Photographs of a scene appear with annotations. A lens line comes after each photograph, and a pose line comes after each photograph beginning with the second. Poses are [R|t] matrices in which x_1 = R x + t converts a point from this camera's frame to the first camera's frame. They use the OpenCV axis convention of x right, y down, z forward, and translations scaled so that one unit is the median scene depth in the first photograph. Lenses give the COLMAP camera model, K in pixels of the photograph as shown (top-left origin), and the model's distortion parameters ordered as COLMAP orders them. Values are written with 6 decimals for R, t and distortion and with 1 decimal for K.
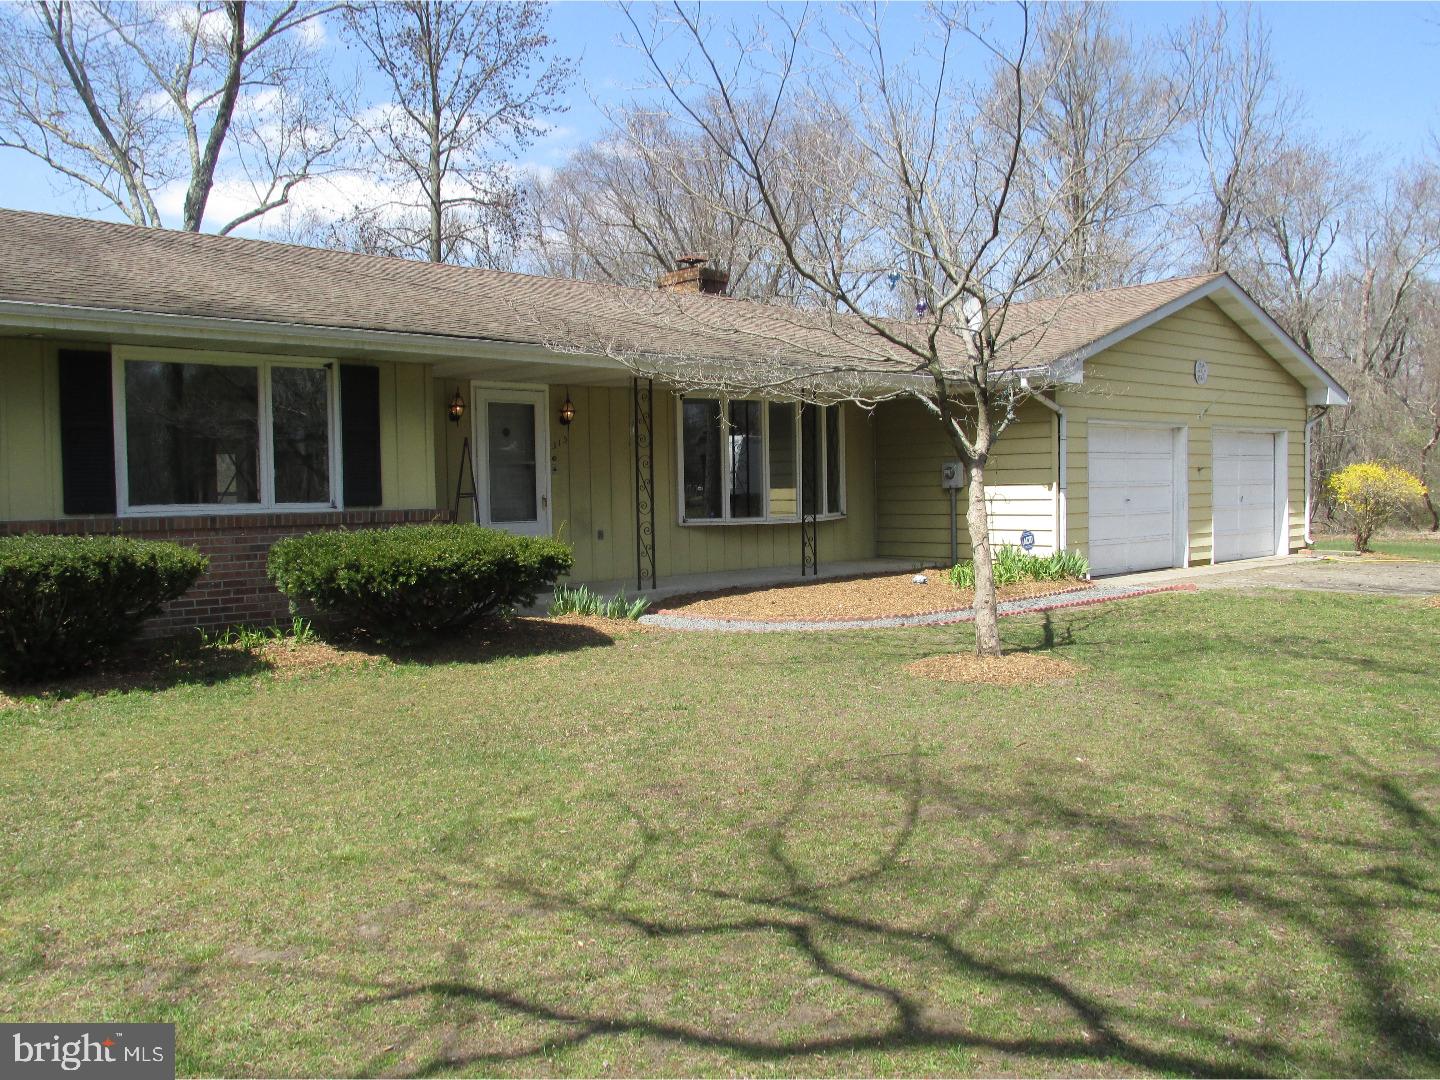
lens RADIAL K [[1188.1, 0, 720.0], [0, 1188.1, 540.0], [0, 0, 1]] dist [-0.008446, 0.000187]
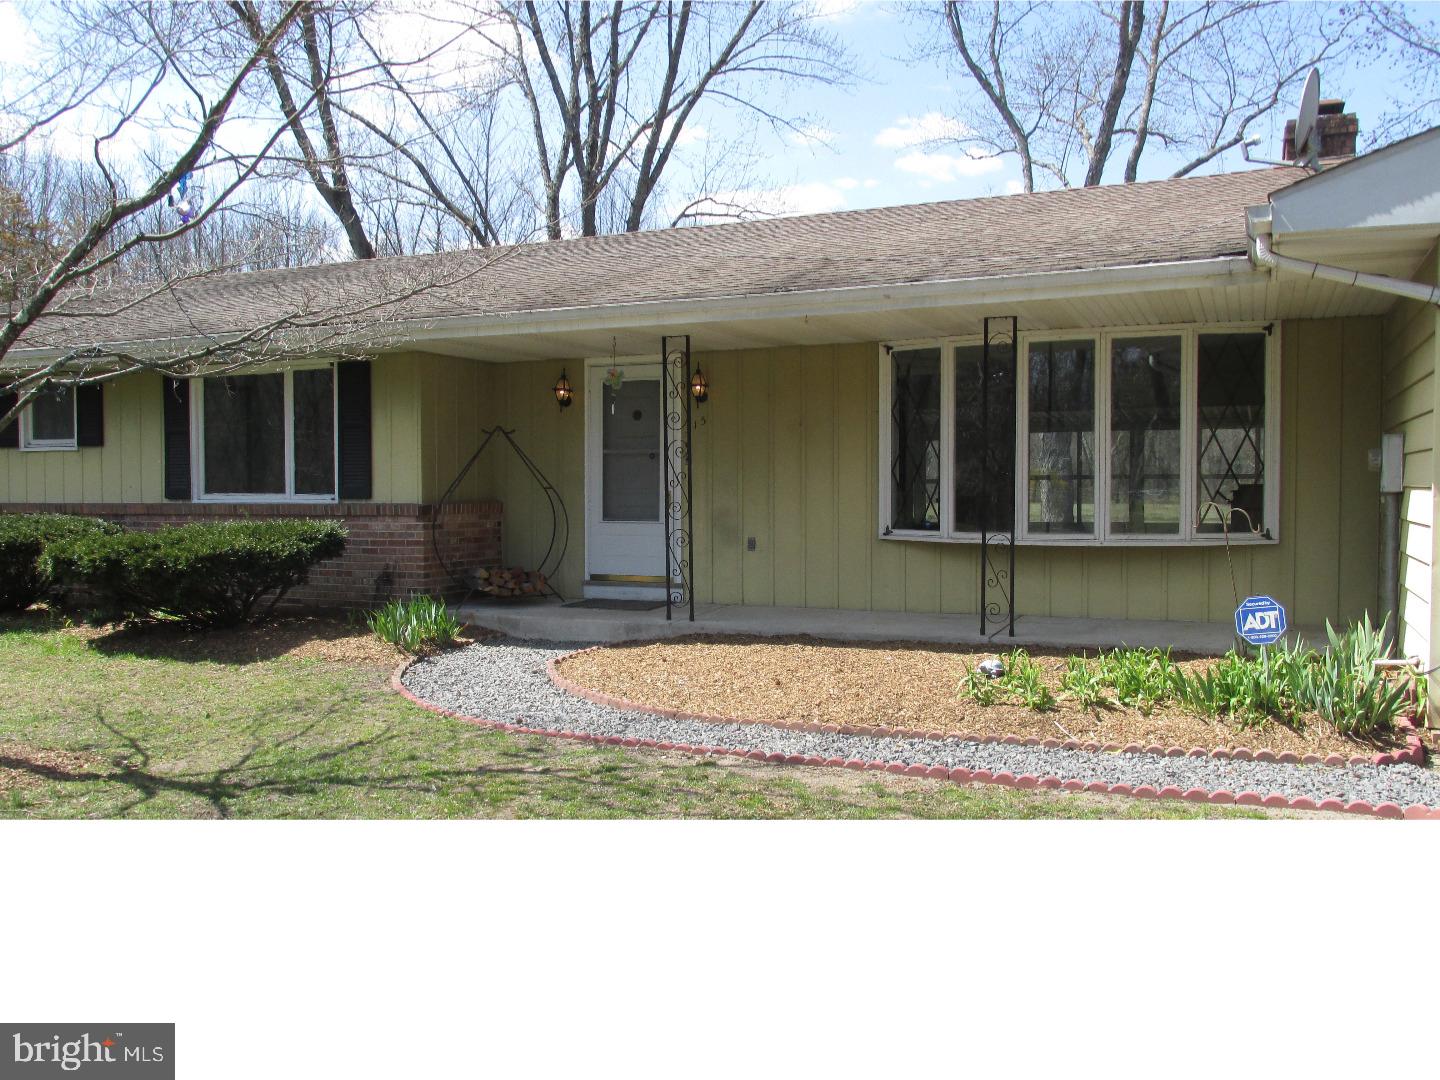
lens RADIAL K [[1188.1, 0, 720.0], [0, 1188.1, 540.0], [0, 0, 1]] dist [-0.008446, 0.000187]
pose [[0.411243, 0.057650, -0.909701, 0.743069], [-0.043745, 0.998096, 0.043477, -0.050264], [0.910475, 0.021915, 0.412982, 0.849103]]
